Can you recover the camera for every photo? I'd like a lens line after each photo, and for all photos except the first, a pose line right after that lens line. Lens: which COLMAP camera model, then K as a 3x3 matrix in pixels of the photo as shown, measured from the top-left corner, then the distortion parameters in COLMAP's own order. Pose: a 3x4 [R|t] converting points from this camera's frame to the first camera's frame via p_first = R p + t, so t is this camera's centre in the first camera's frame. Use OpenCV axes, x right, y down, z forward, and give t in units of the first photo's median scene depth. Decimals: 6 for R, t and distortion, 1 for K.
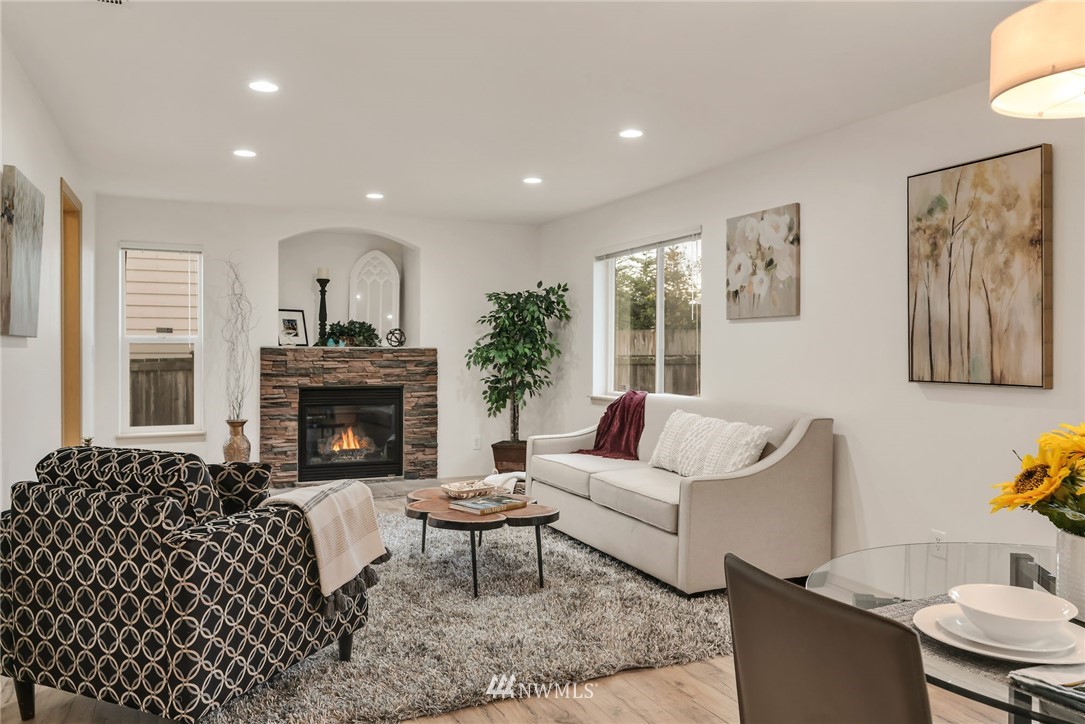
lens RADIAL K [[819.8, 0, 550.0], [0, 819.8, 356.9], [0, 0, 1]] dist [0.043186, -0.001352]
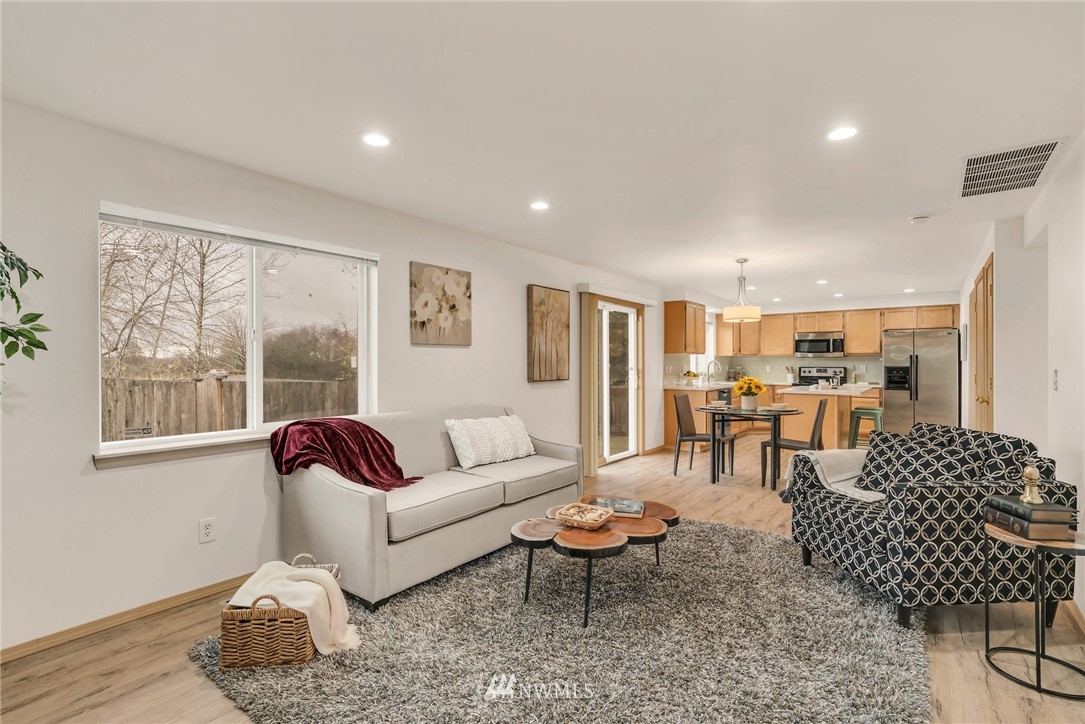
lens RADIAL K [[501.0, 0, 547.4], [0, 501.0, 371.4], [0, 0, 1]] dist [-0.016004, 0.006317]
pose [[-0.474364, -0.015016, 0.880200, -0.397197], [0.012720, 0.999633, 0.023908, -0.015251], [-0.880237, 0.022538, -0.473999, 0.885656]]
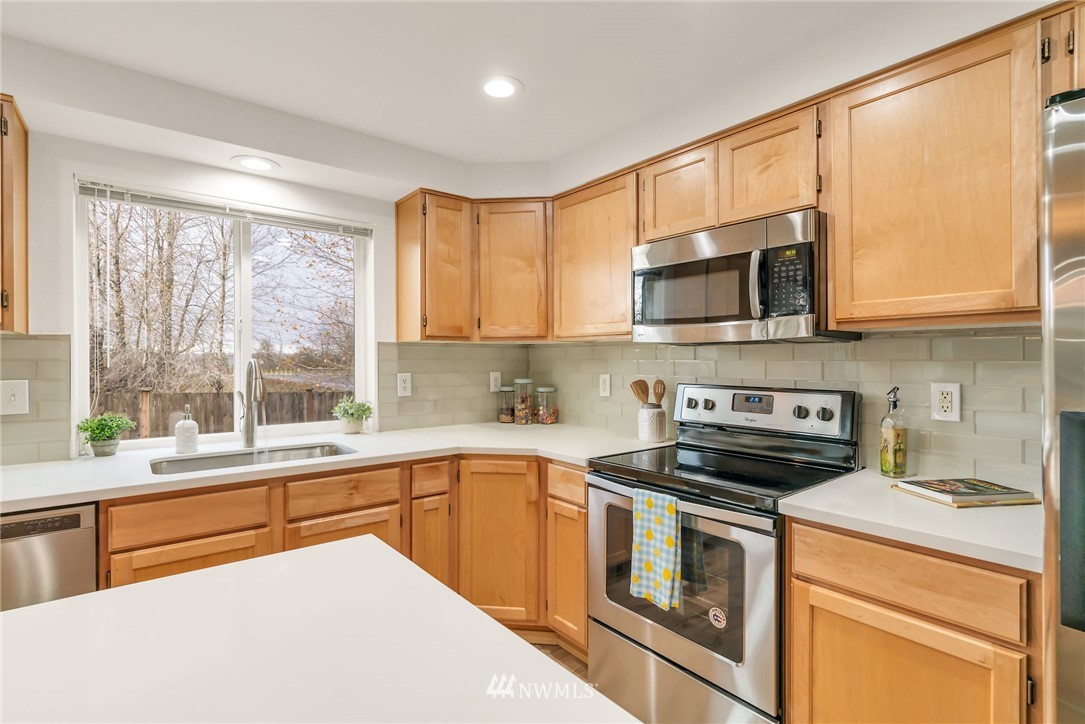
lens RADIAL K [[501.0, 0, 556.7], [0, 501.0, 369.2], [0, 0, 1]] dist [-0.016004, 0.006317]
pose [[-0.260977, -0.019631, 0.965145, 0.163252], [0.014144, 0.999608, 0.024156, -0.005524], [-0.965241, 0.019955, -0.260597, -0.196909]]
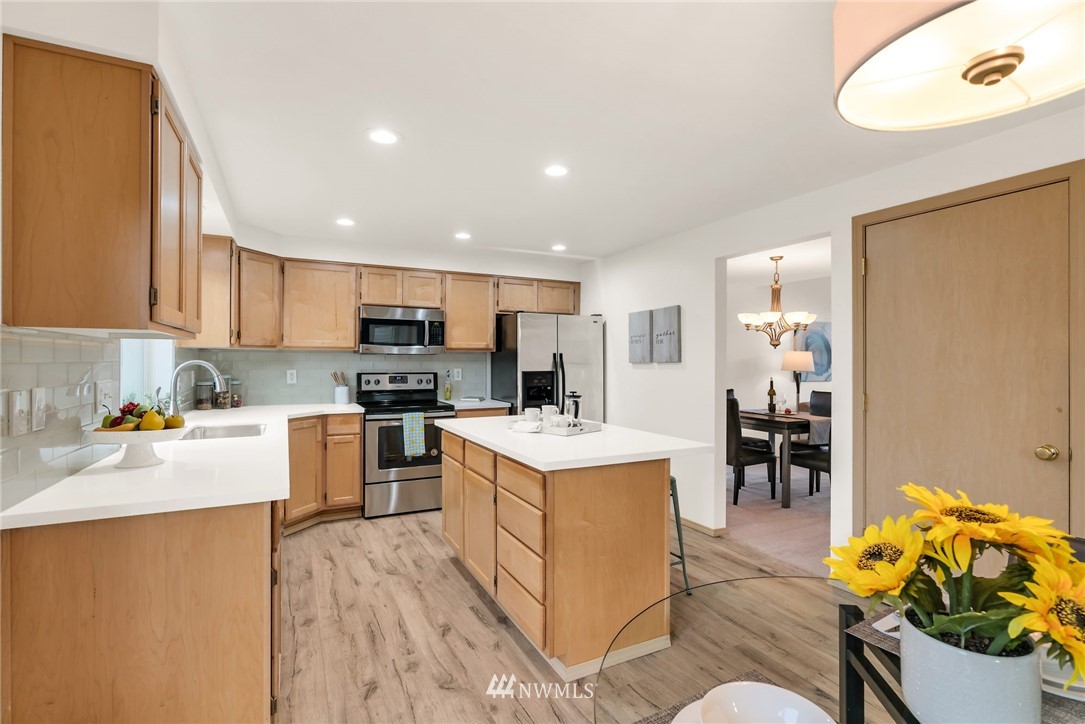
lens RADIAL K [[501.0, 0, 546.9], [0, 501.0, 359.8], [0, 0, 1]] dist [-0.016004, 0.006317]
pose [[-0.999142, -0.004300, -0.041185, 0.245449], [-0.004891, 0.999886, 0.014272, -0.015173], [0.041119, 0.014461, -0.999050, 0.334004]]
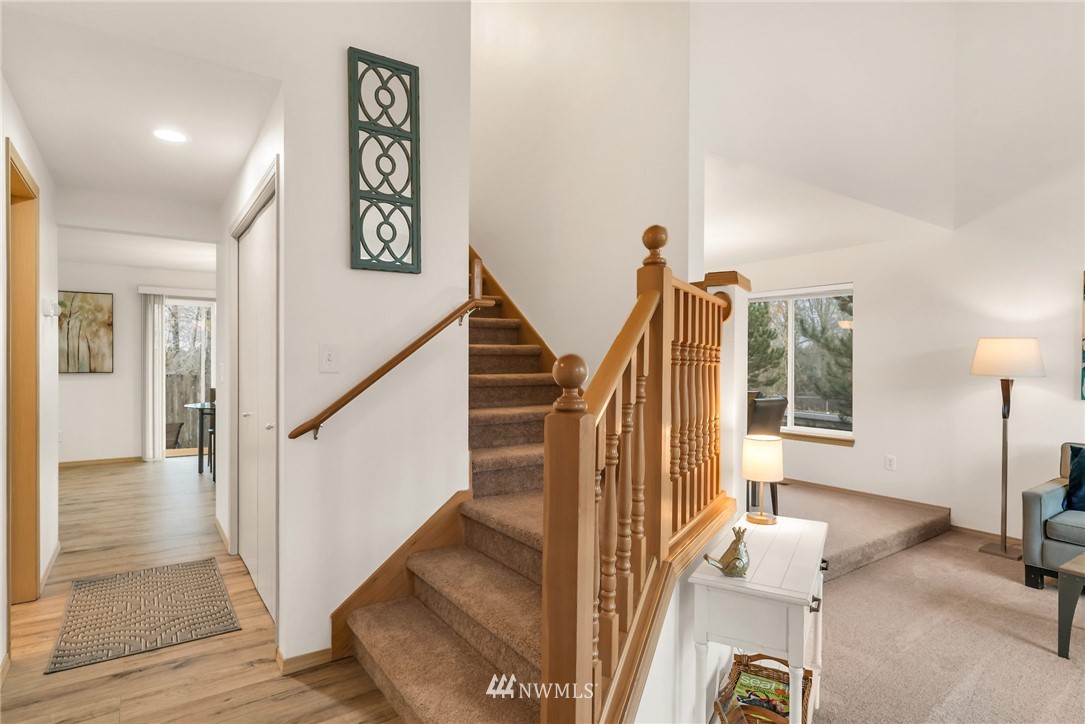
lens RADIAL K [[573.2, 0, 539.2], [0, 573.2, 362.8], [0, 0, 1]] dist [-0.009199, 0.005680]
pose [[-0.182308, -0.008716, 0.983203, -0.848596], [0.008840, 0.999906, 0.010503, -0.003515], [-0.983202, 0.010606, -0.182214, -0.078069]]
